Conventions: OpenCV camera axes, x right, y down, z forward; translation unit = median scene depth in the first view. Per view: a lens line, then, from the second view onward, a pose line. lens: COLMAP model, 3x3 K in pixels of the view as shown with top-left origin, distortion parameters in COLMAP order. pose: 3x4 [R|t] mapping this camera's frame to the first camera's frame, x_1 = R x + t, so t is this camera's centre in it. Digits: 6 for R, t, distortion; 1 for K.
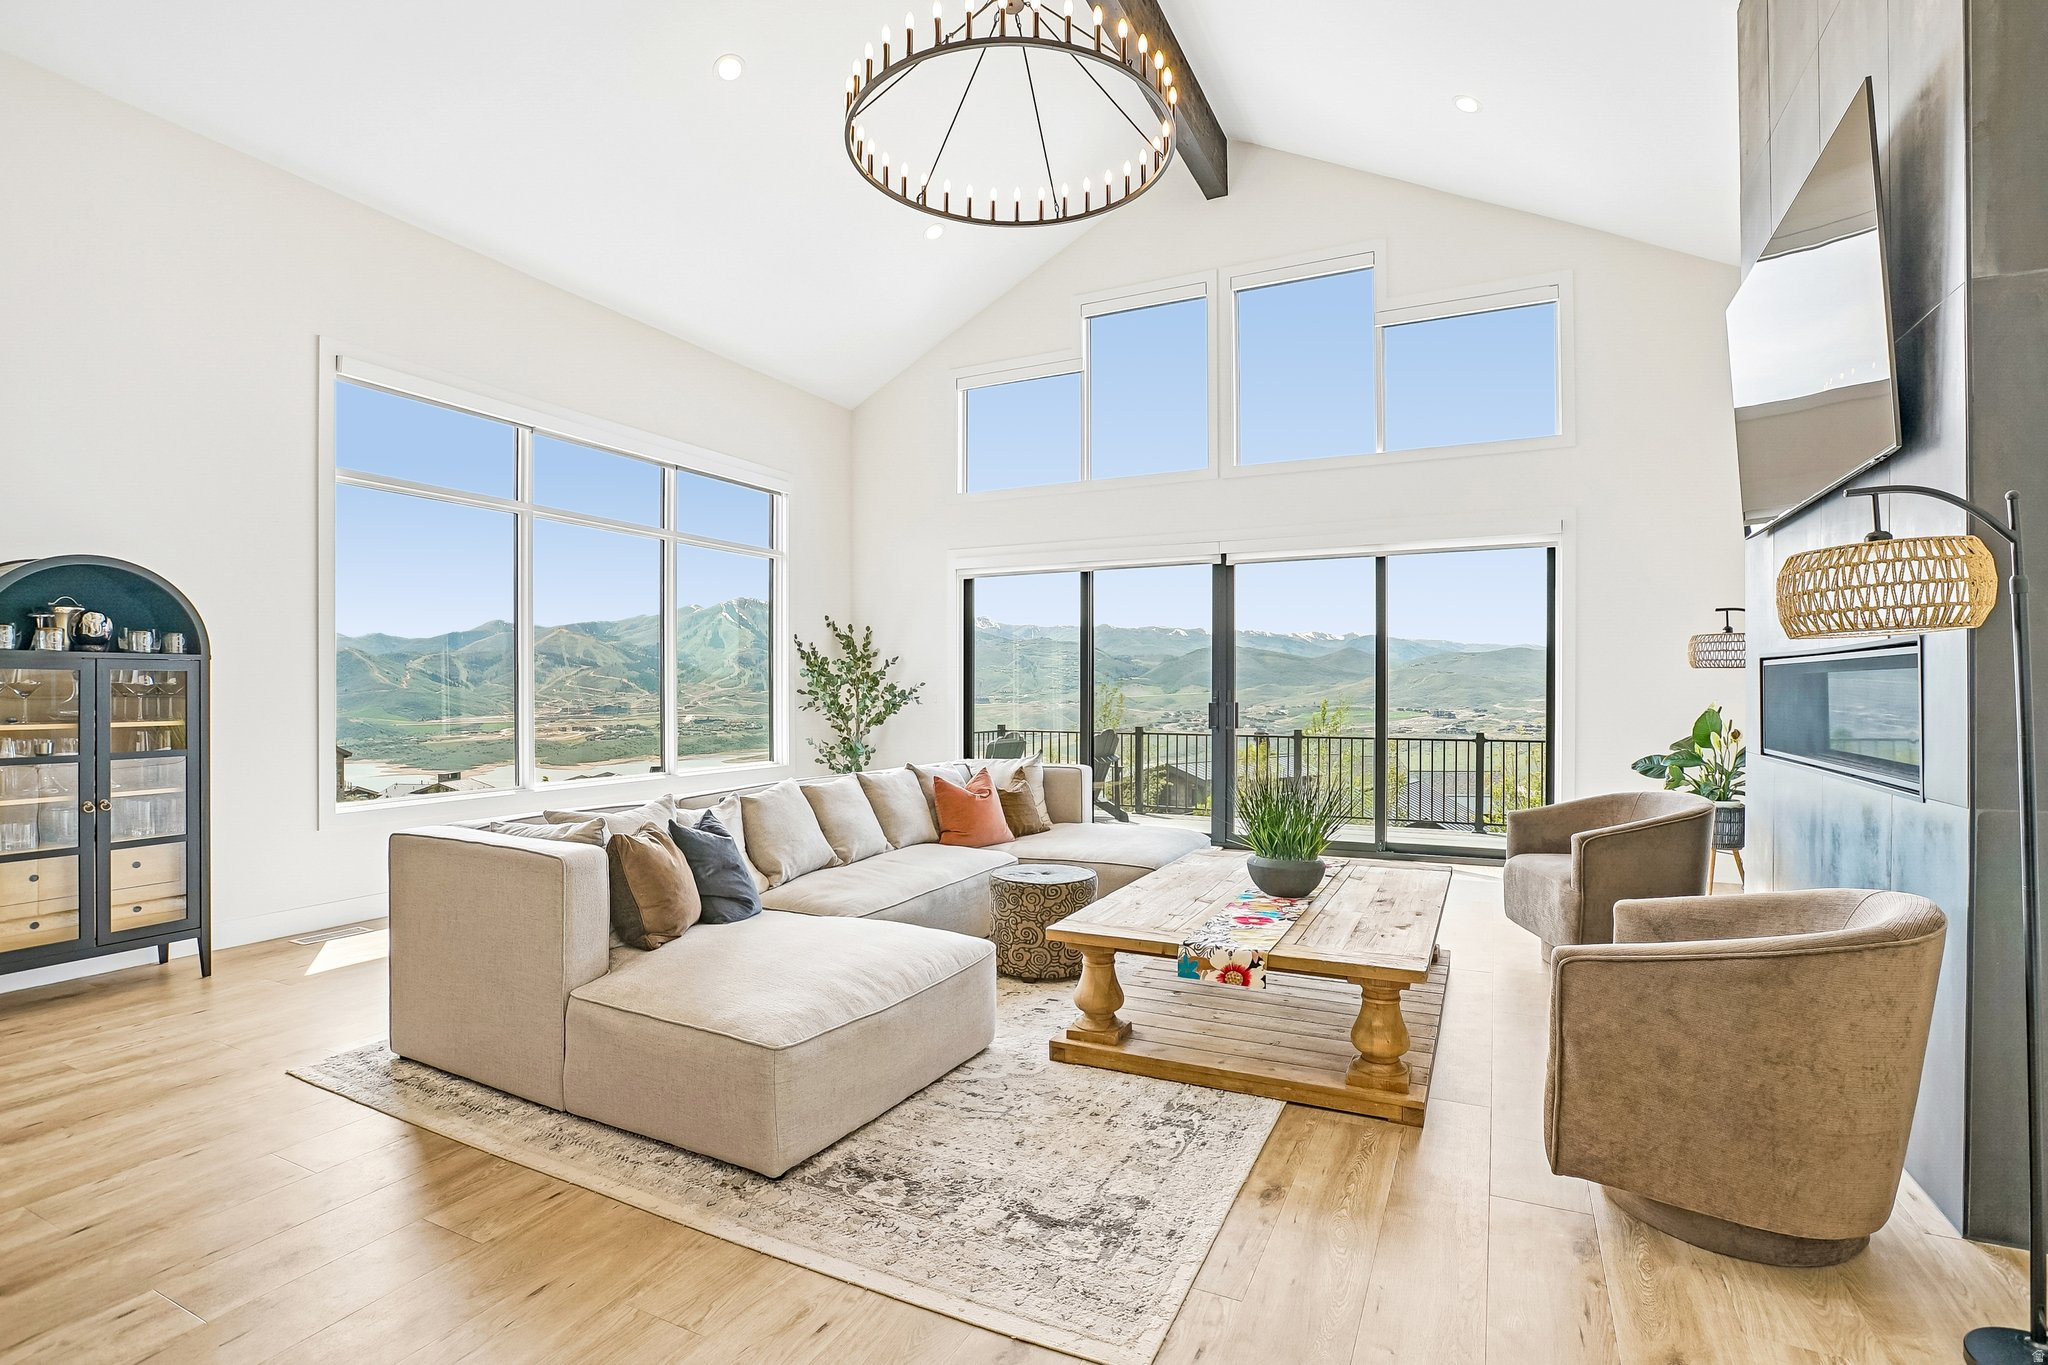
lens RADIAL K [[965.3, 0, 1031.7], [0, 965.3, 692.3], [0, 0, 1]] dist [-0.050321, 0.013740]
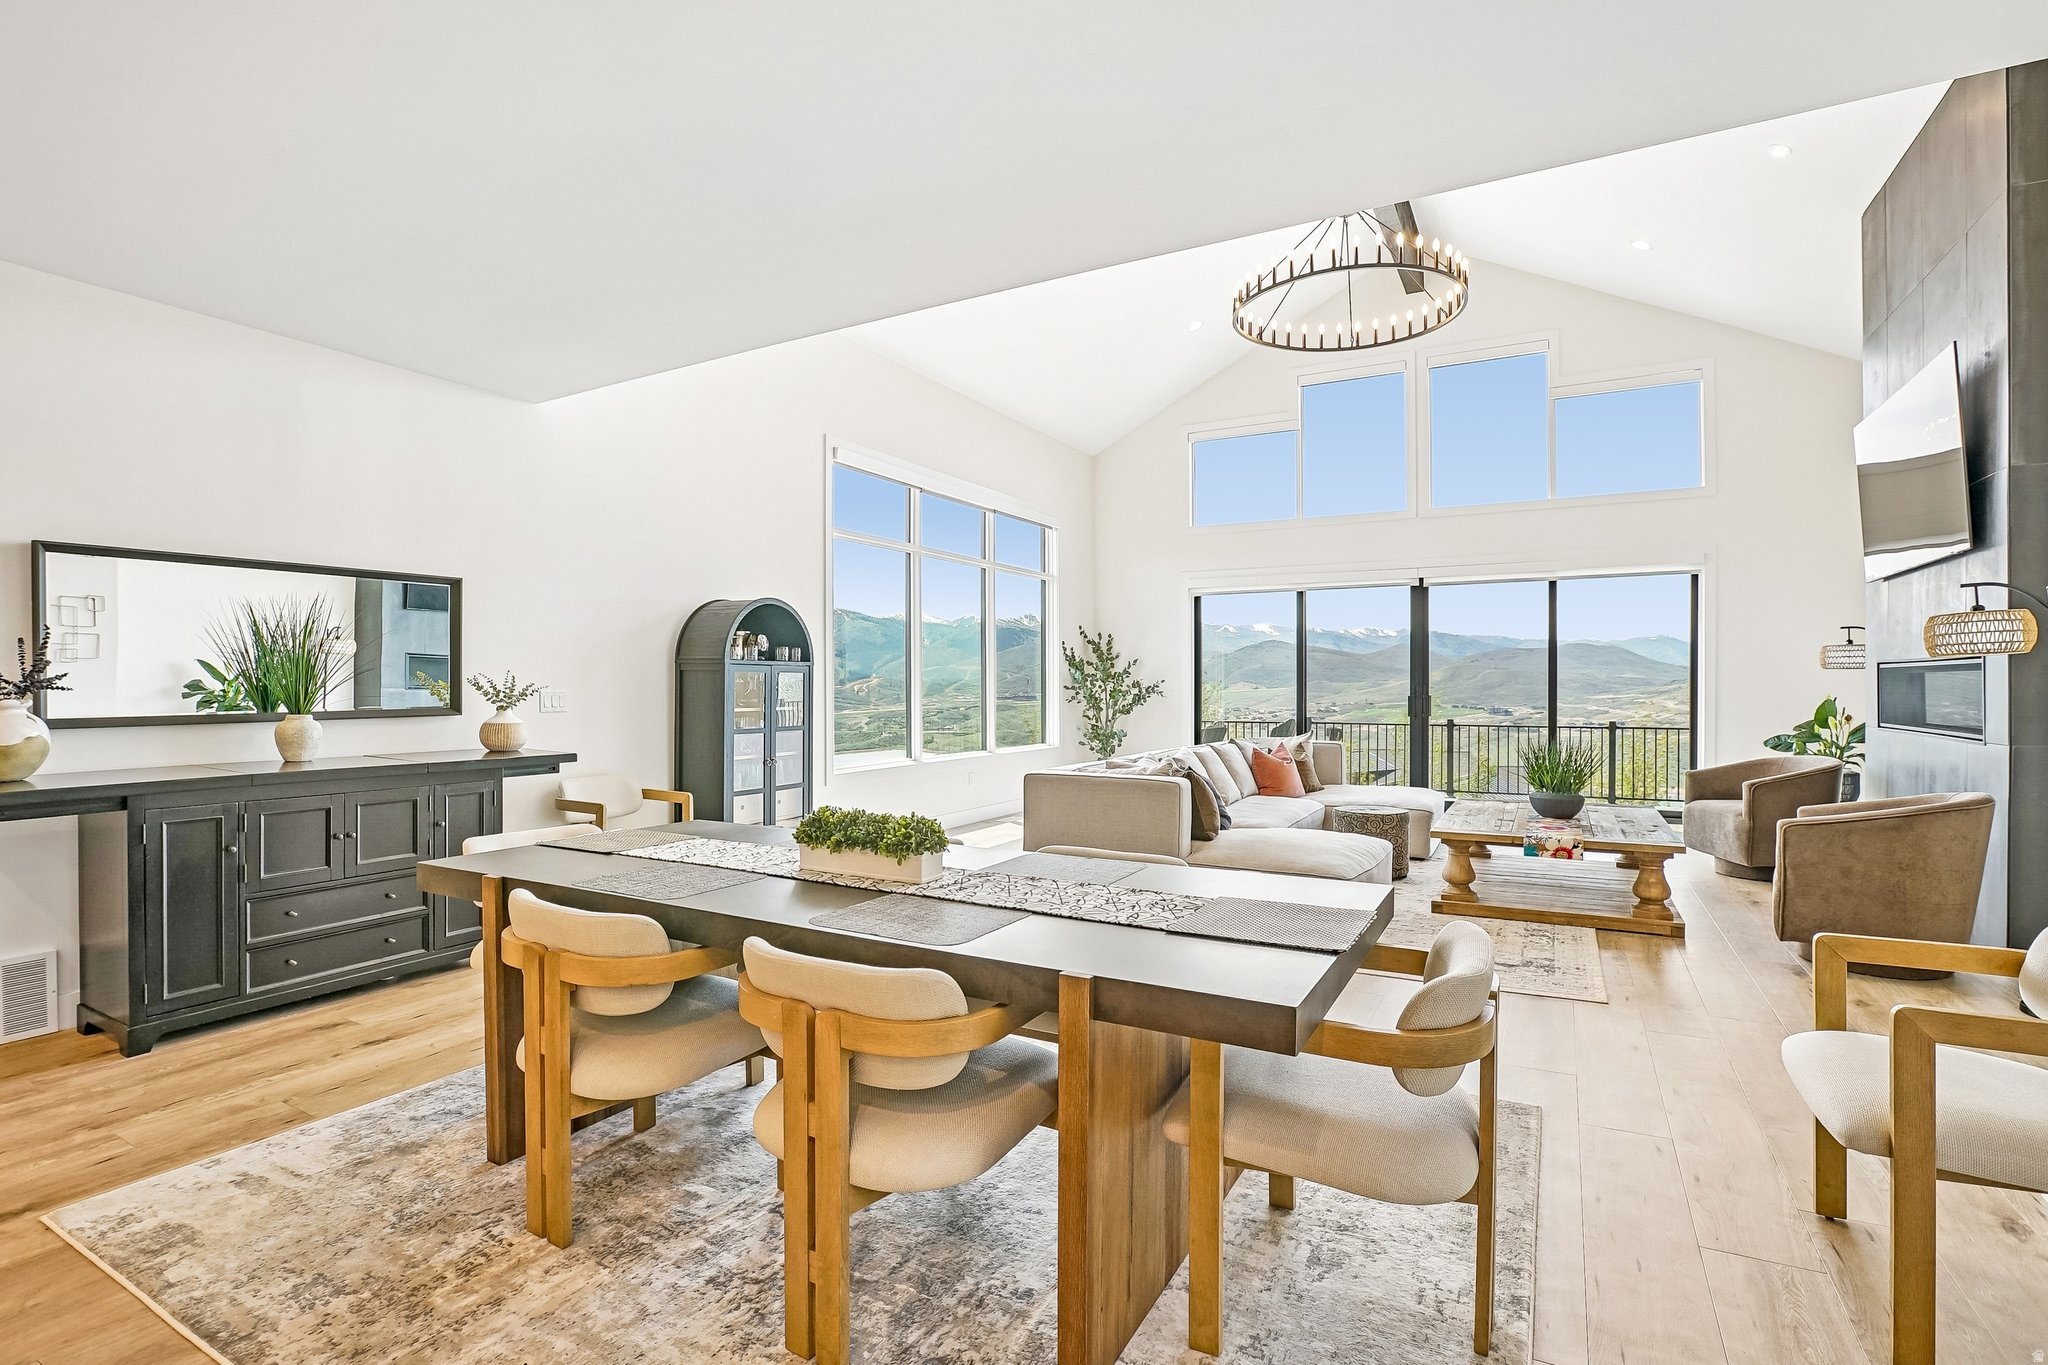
lens RADIAL K [[965.3, 0, 1028.0], [0, 965.3, 691.4], [0, 0, 1]] dist [-0.050321, 0.013740]
pose [[0.998675, -0.000642, -0.051461, -0.330193], [0.000738, 0.999998, 0.001832, 0.003543], [0.051460, -0.001868, 0.998673, -0.367585]]
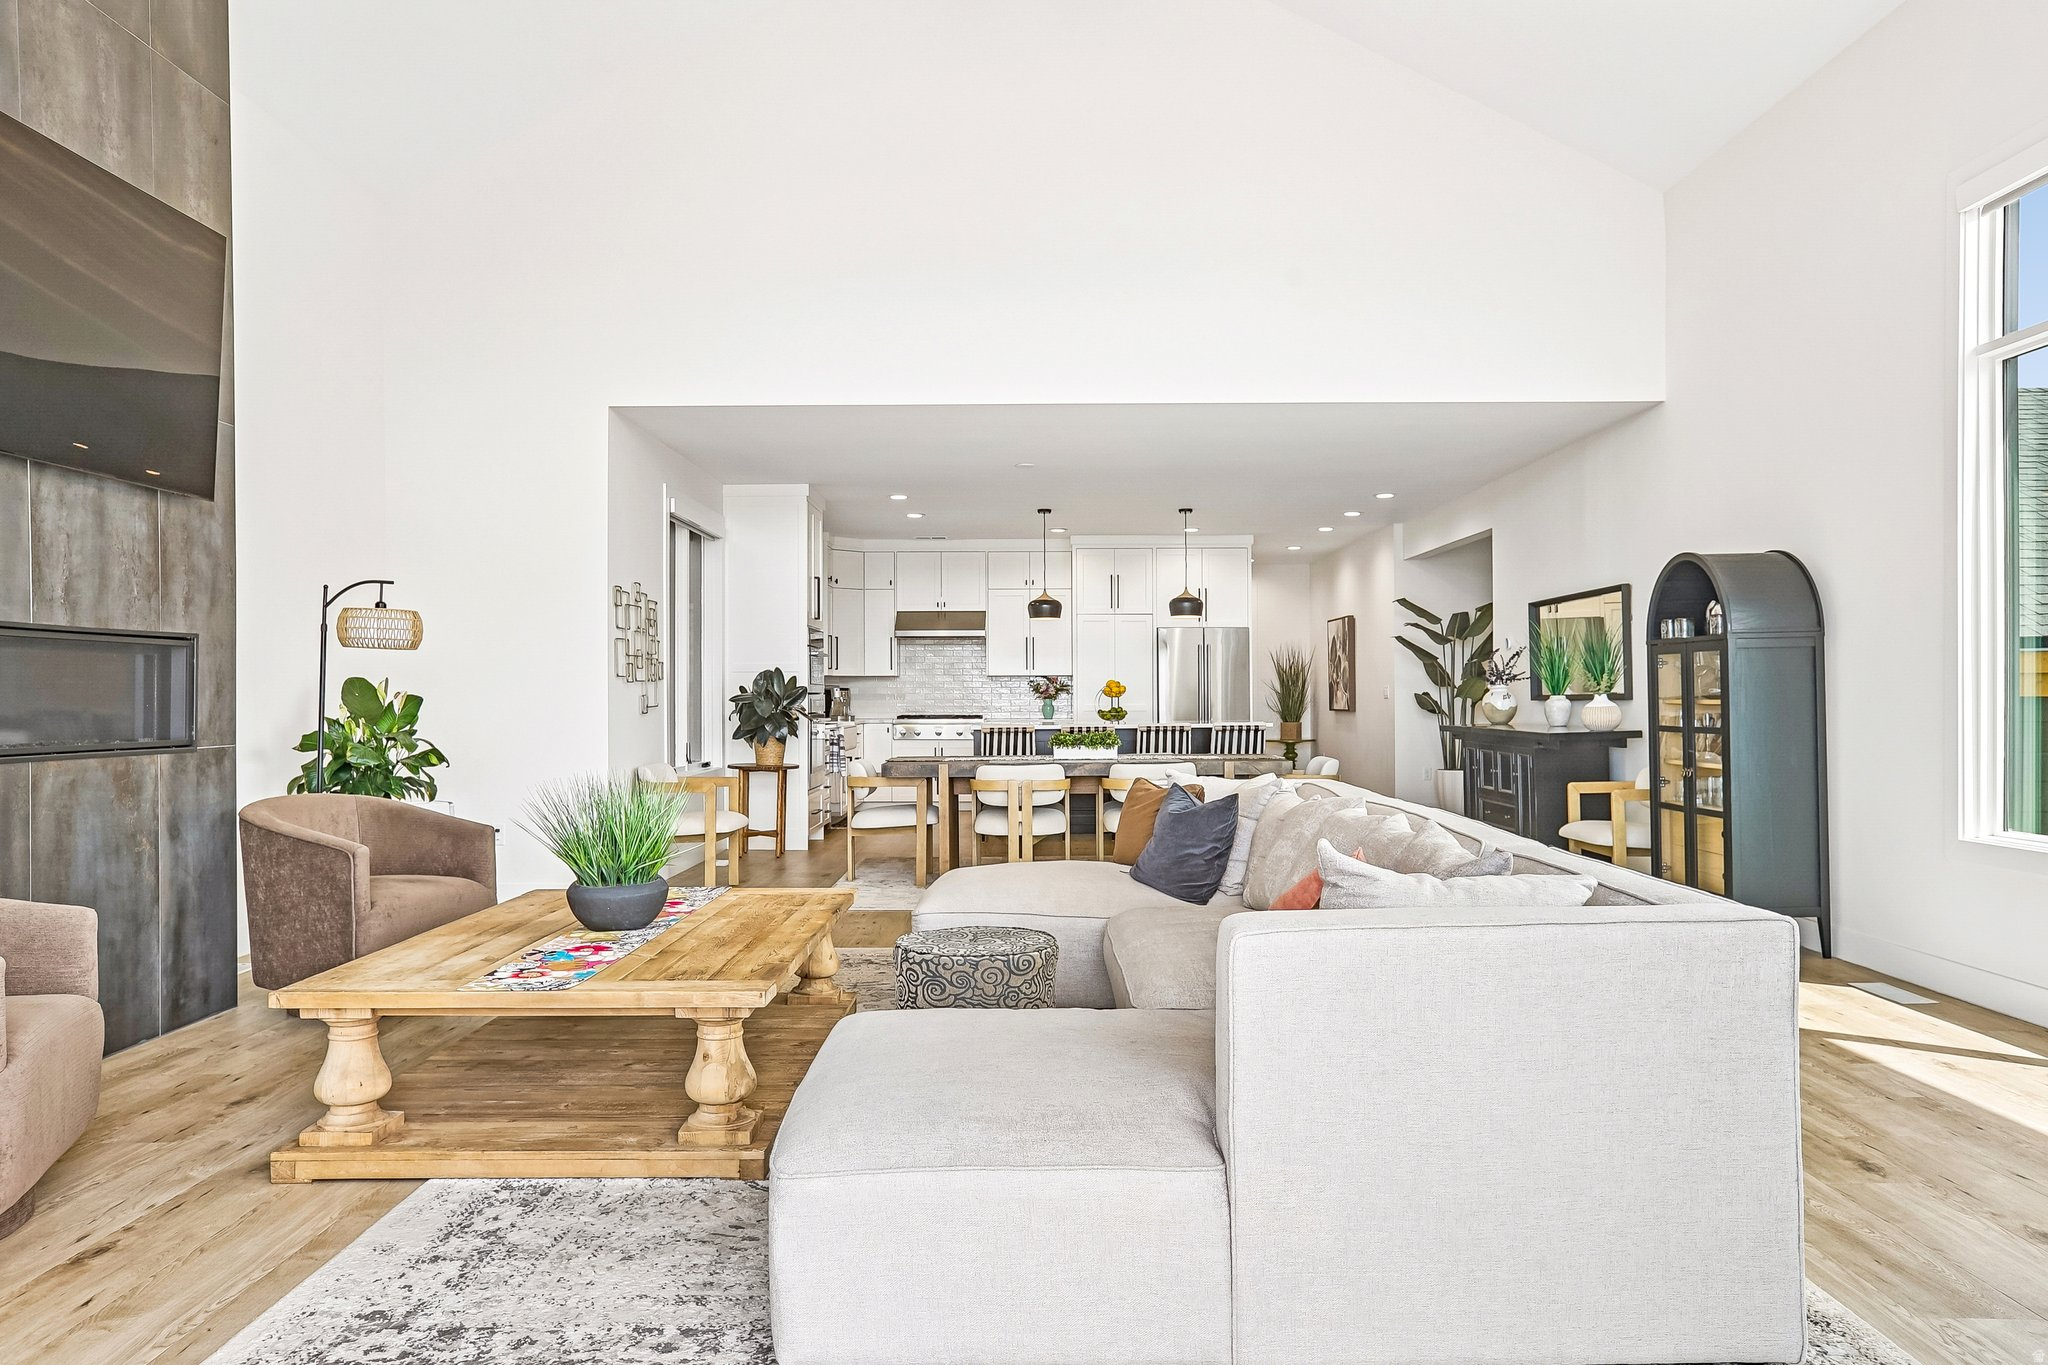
lens RADIAL K [[1380.6, 0, 1009.2], [0, 1380.6, 670.7], [0, 0, 1]] dist [-0.008385, 0.020446]
pose [[-0.905745, -0.008100, -0.423747, 0.302831], [-0.003080, 0.999917, -0.012530, 0.007844], [0.423813, -0.010044, -0.905694, 1.421437]]
